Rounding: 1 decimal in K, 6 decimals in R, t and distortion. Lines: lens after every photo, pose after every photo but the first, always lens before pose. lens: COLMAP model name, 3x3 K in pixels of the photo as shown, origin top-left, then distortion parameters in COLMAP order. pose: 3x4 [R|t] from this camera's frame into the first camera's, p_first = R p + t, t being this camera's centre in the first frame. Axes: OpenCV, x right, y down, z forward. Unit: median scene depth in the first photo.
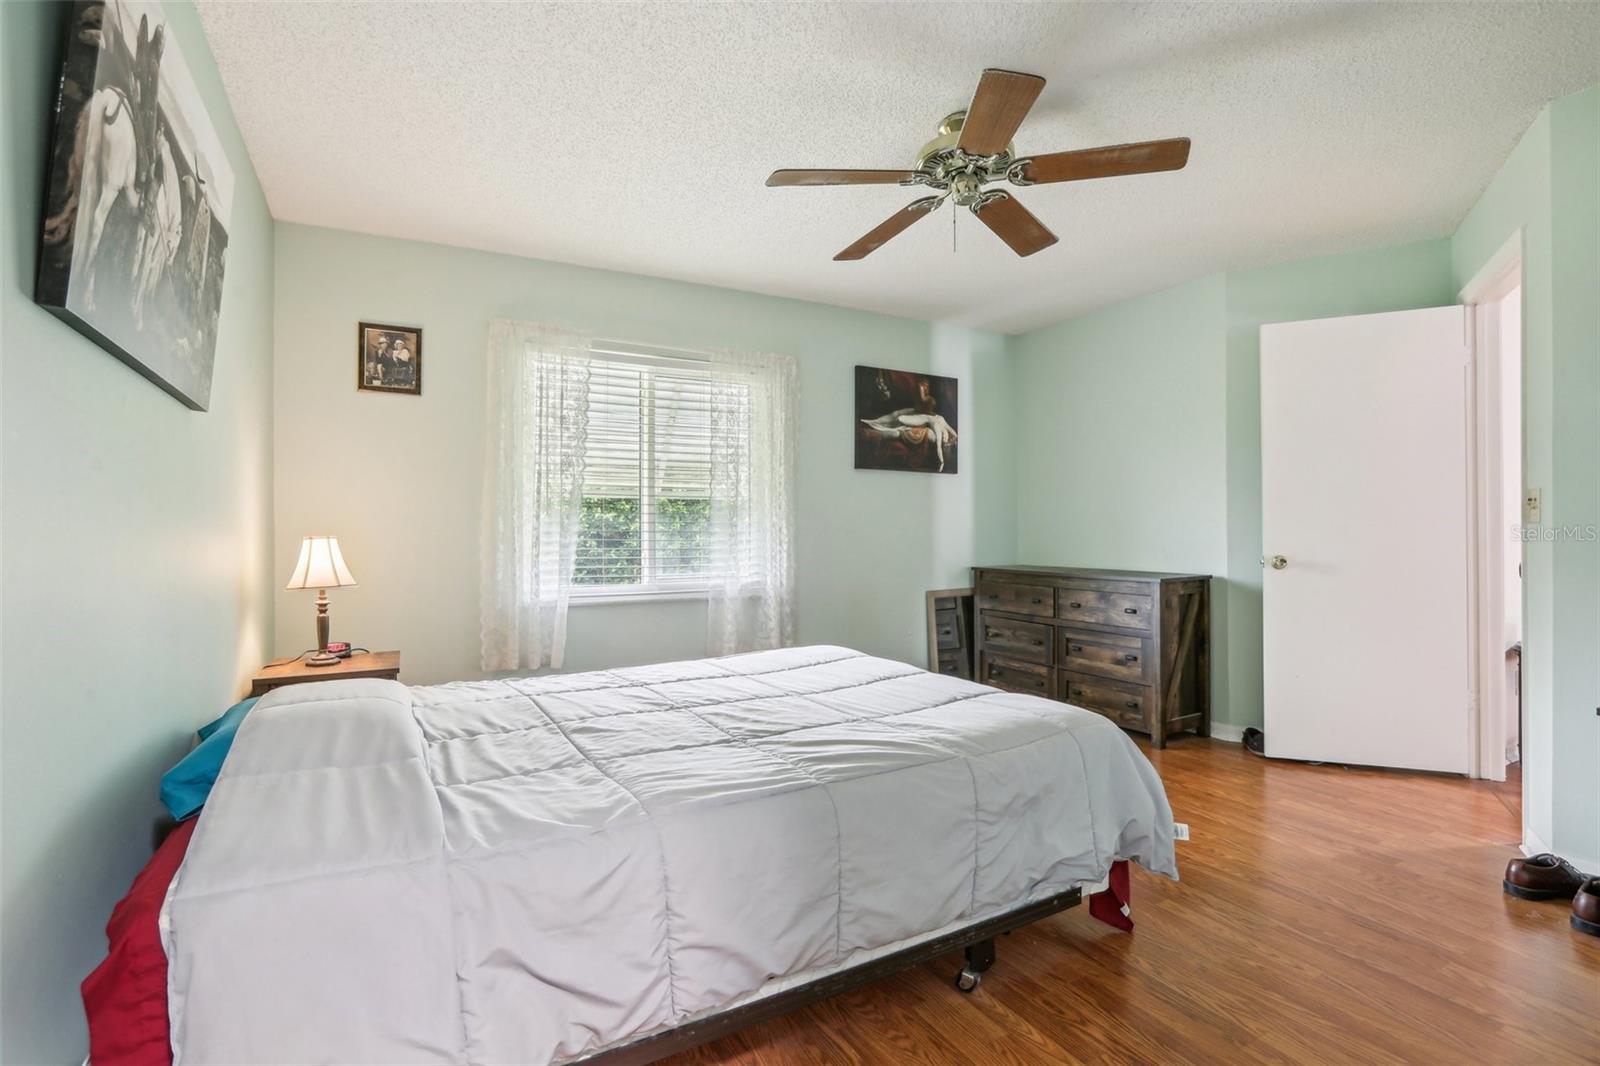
lens RADIAL K [[749.8, 0, 802.5], [0, 749.8, 533.6], [0, 0, 1]] dist [-0.059504, 0.025364]
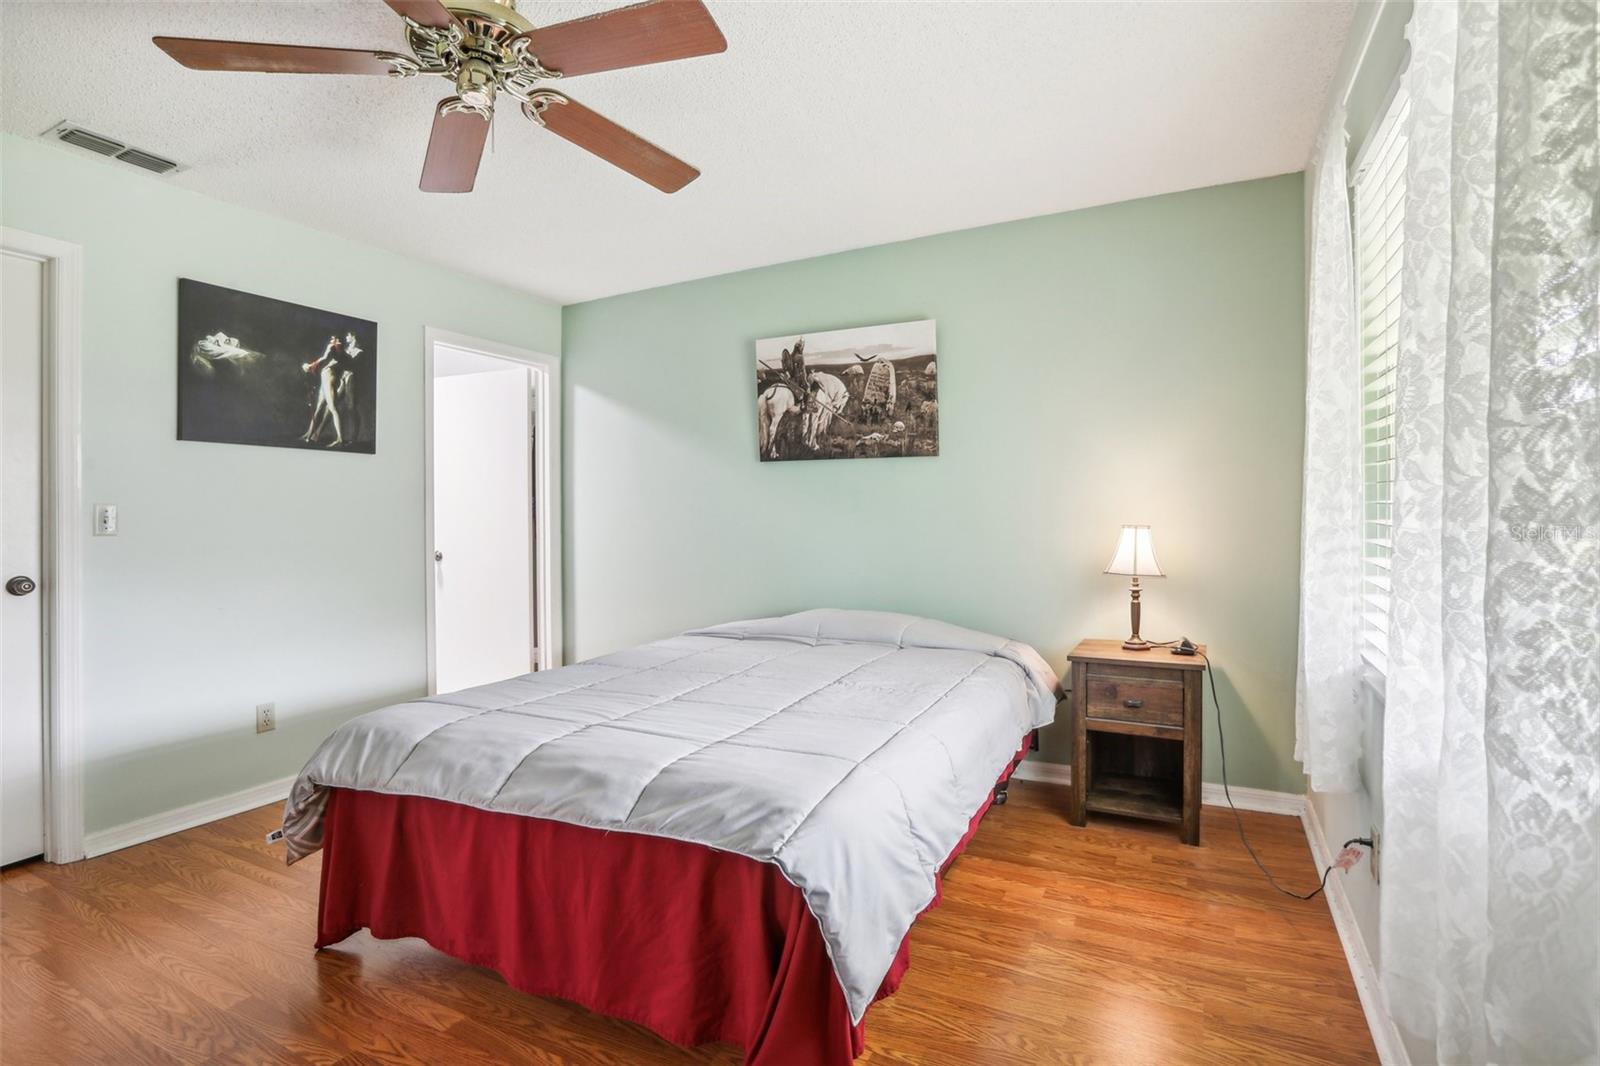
lens RADIAL K [[771.9, 0, 798.5], [0, 771.9, 506.0], [0, 0, 1]] dist [-0.084725, 0.060049]
pose [[-0.839236, 0.006496, -0.543728, 0.281968], [0.012903, 0.999885, -0.007970, -0.018724], [0.543614, -0.013704, -0.839224, 1.363059]]
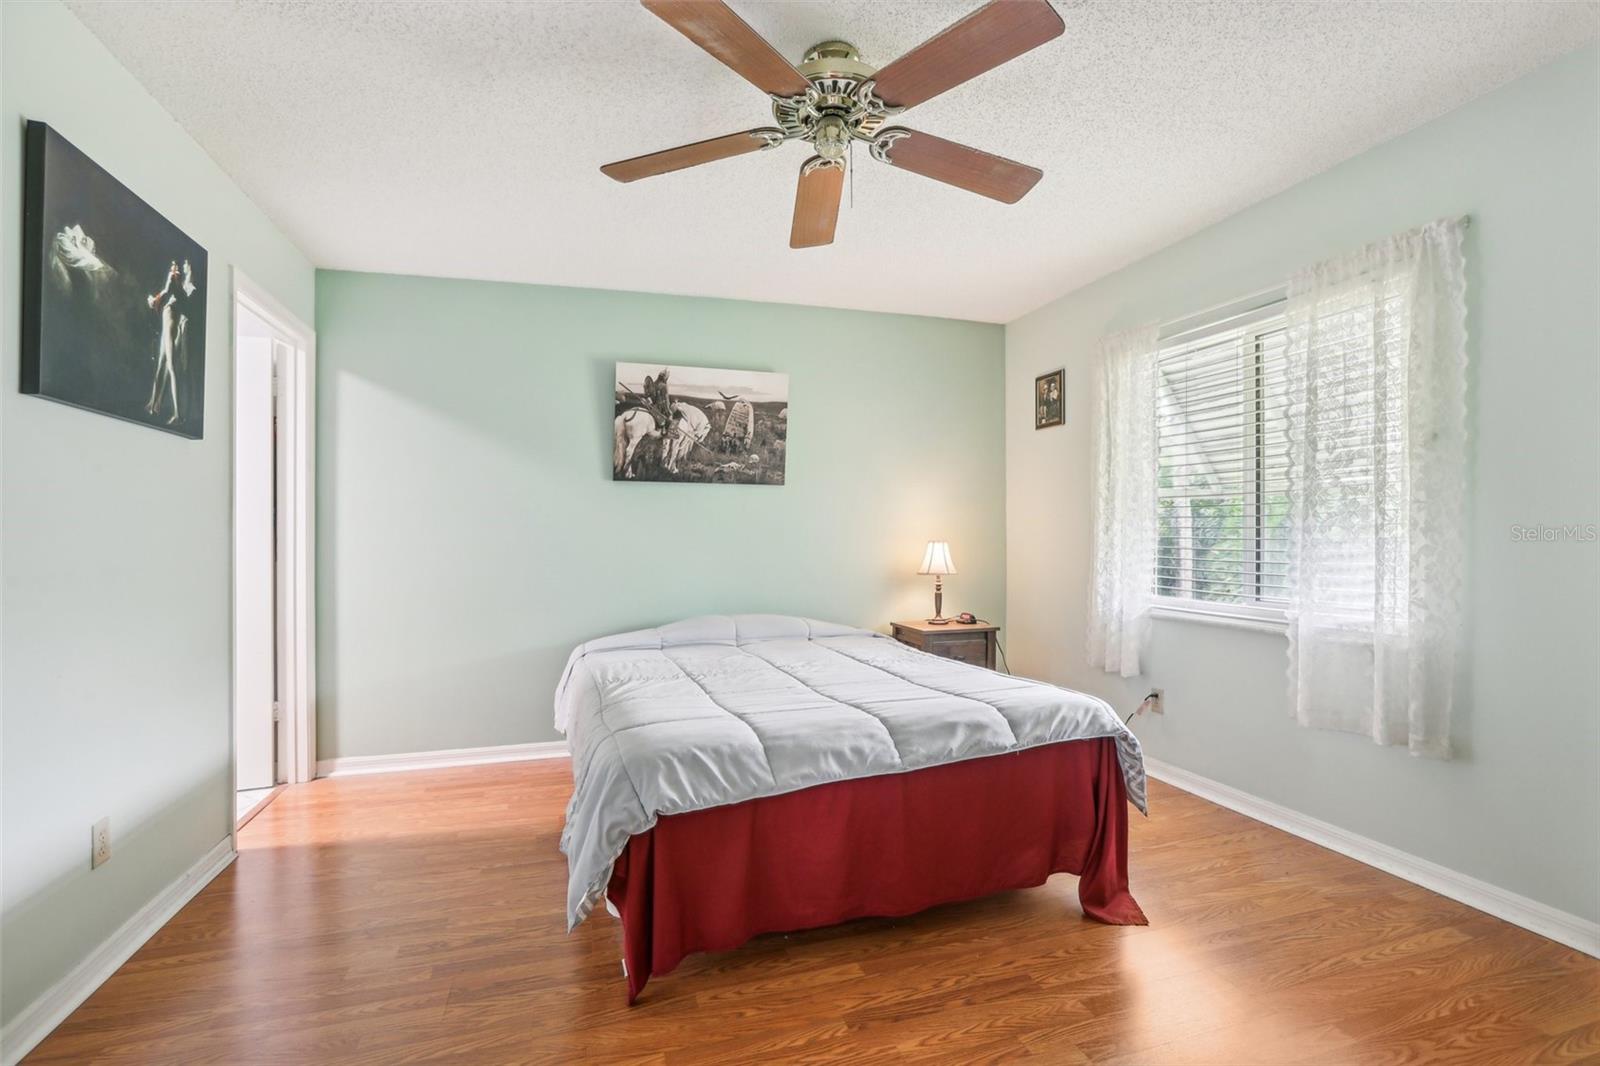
lens RADIAL K [[749.8, 0, 802.5], [0, 749.8, 533.6], [0, 0, 1]] dist [-0.059504, 0.025364]
pose [[-0.210811, 0.002132, -0.977525, 0.785555], [0.005079, 0.999987, 0.001086, -0.013040], [0.977514, -0.004736, -0.210819, 0.868540]]
